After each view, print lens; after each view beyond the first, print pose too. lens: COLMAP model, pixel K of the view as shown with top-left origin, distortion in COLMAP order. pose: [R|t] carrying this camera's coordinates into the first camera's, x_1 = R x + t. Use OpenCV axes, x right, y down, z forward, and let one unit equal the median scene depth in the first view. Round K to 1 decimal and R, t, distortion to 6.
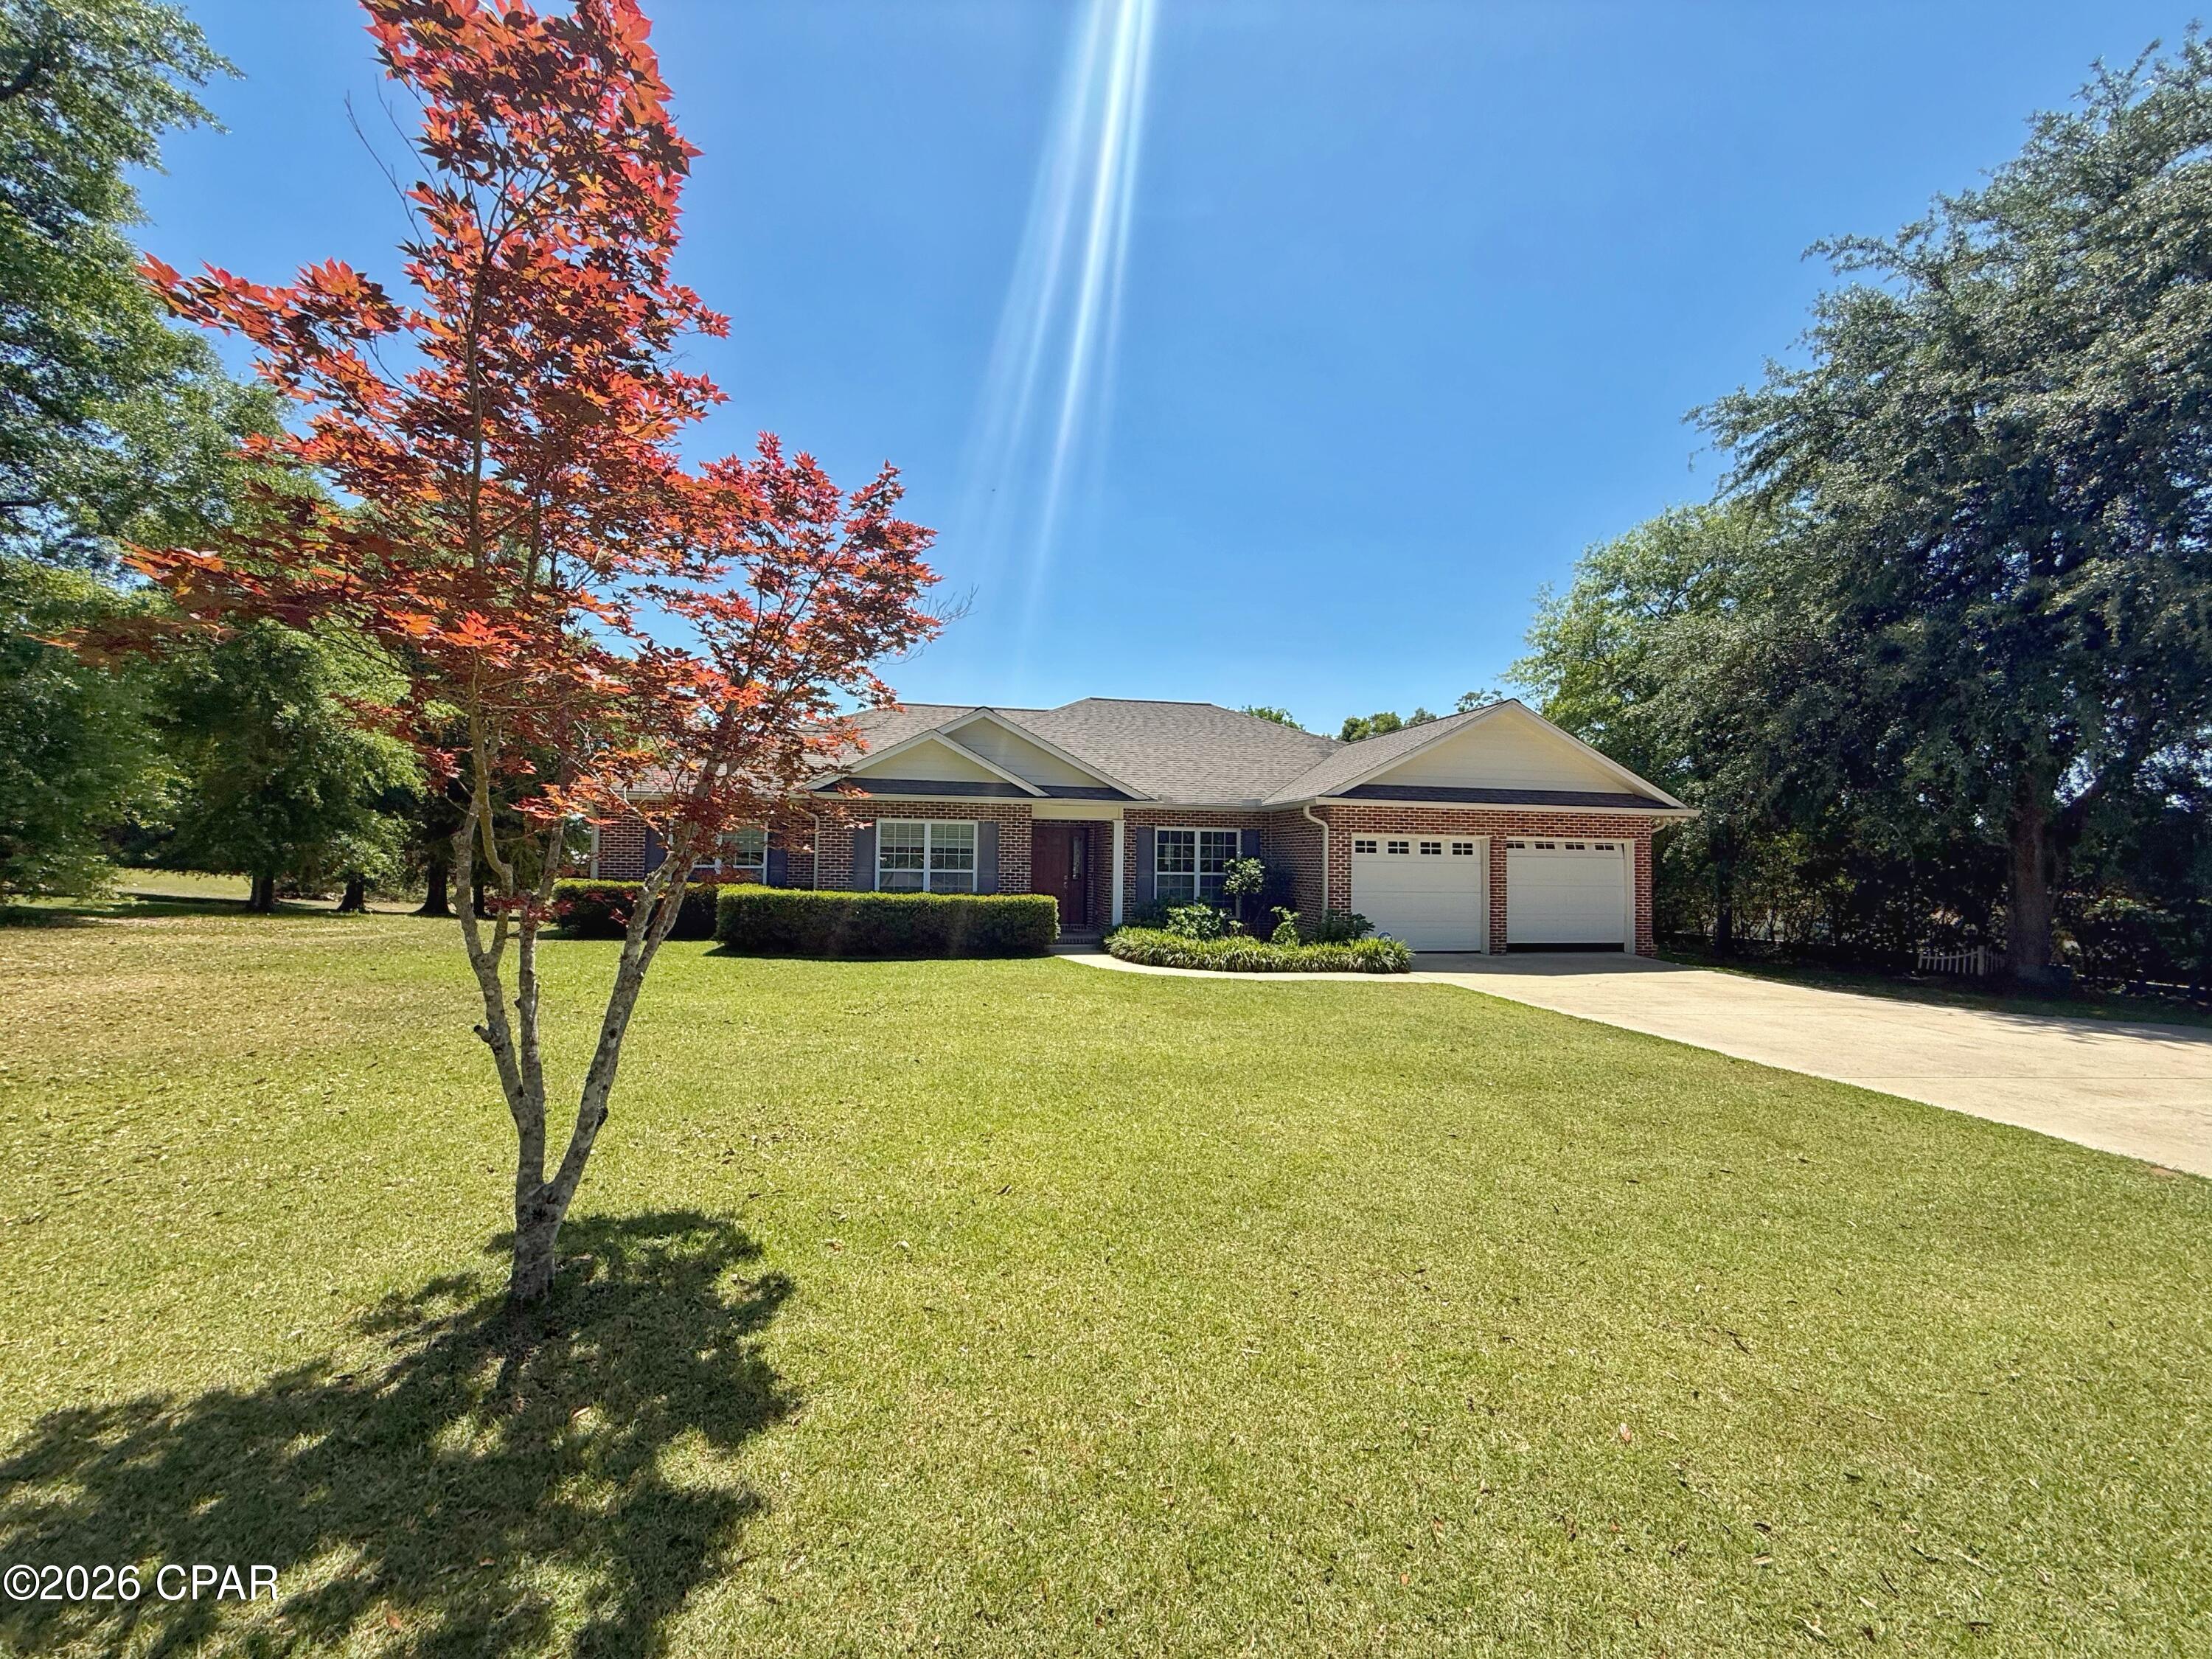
lens RADIAL K [[888.0, 0, 1099.7], [0, 888.0, 829.8], [0, 0, 1]] dist [-0.000945, 0.000538]
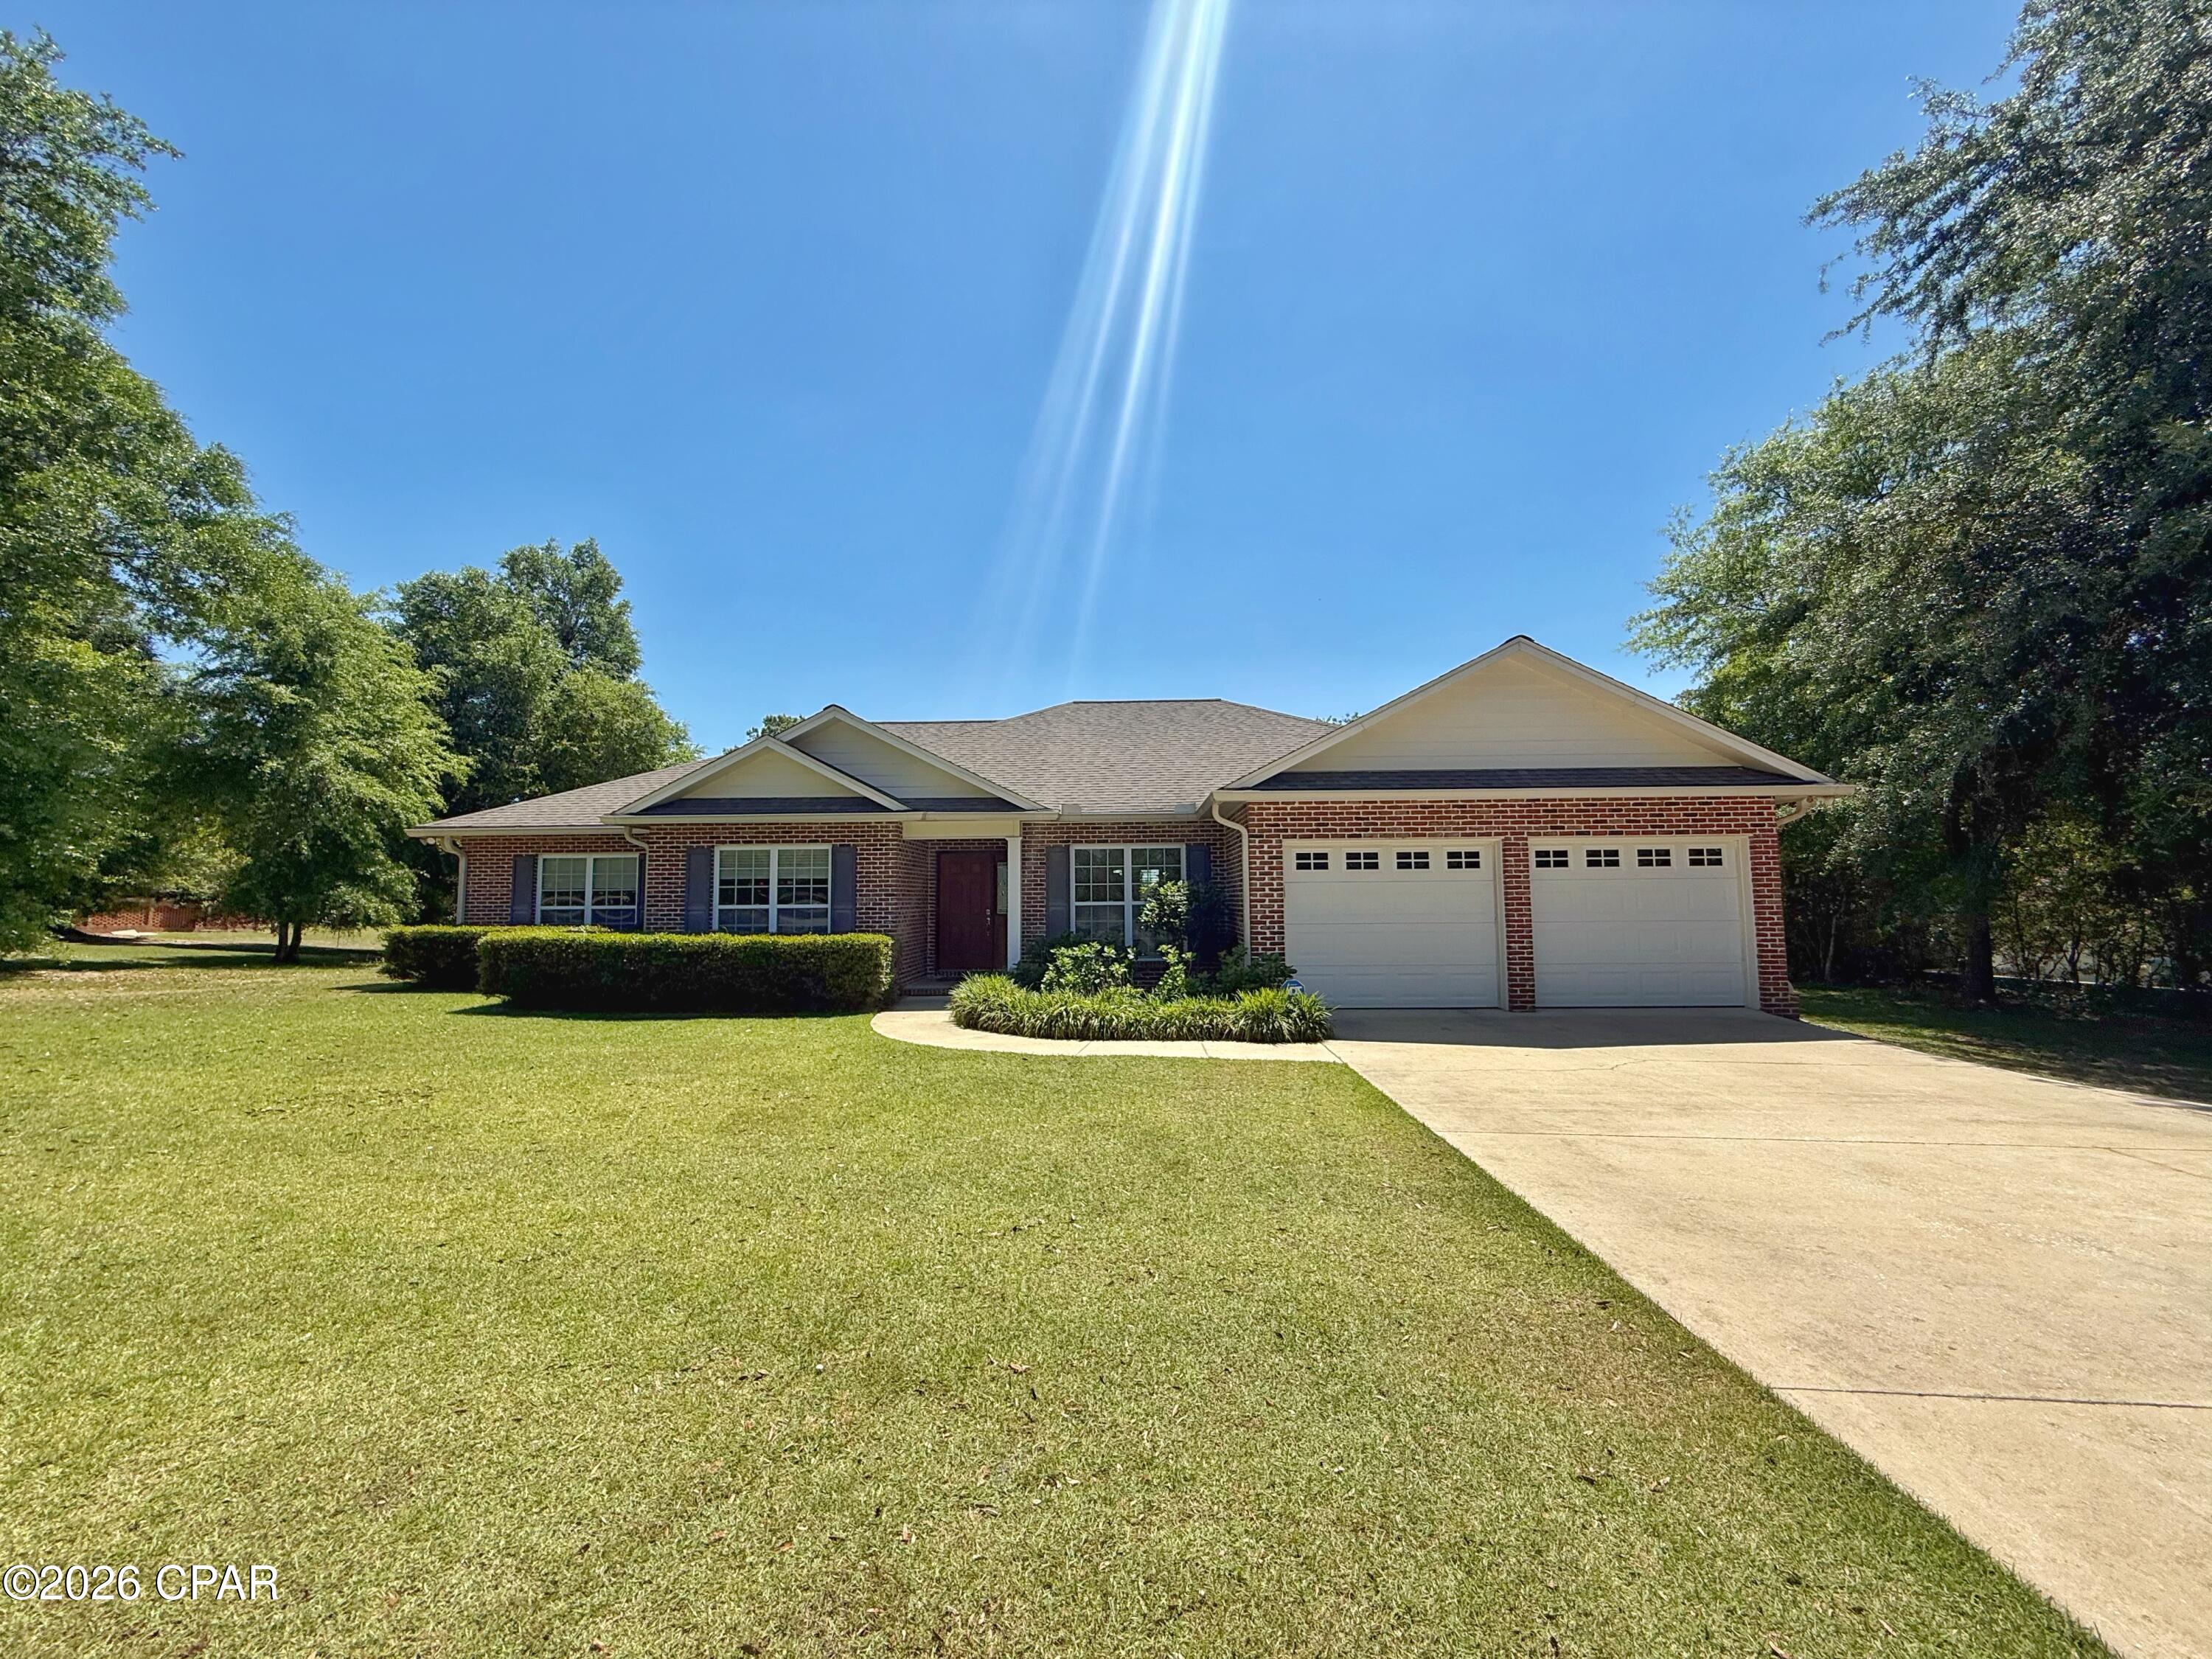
lens RADIAL K [[888.0, 0, 1099.7], [0, 888.0, 829.8], [0, 0, 1]] dist [-0.000945, 0.000538]
pose [[0.974903, -0.041905, -0.218648, 0.287813], [0.032006, 0.998304, -0.048623, 0.024780], [0.220315, 0.040405, 0.974592, 0.260462]]
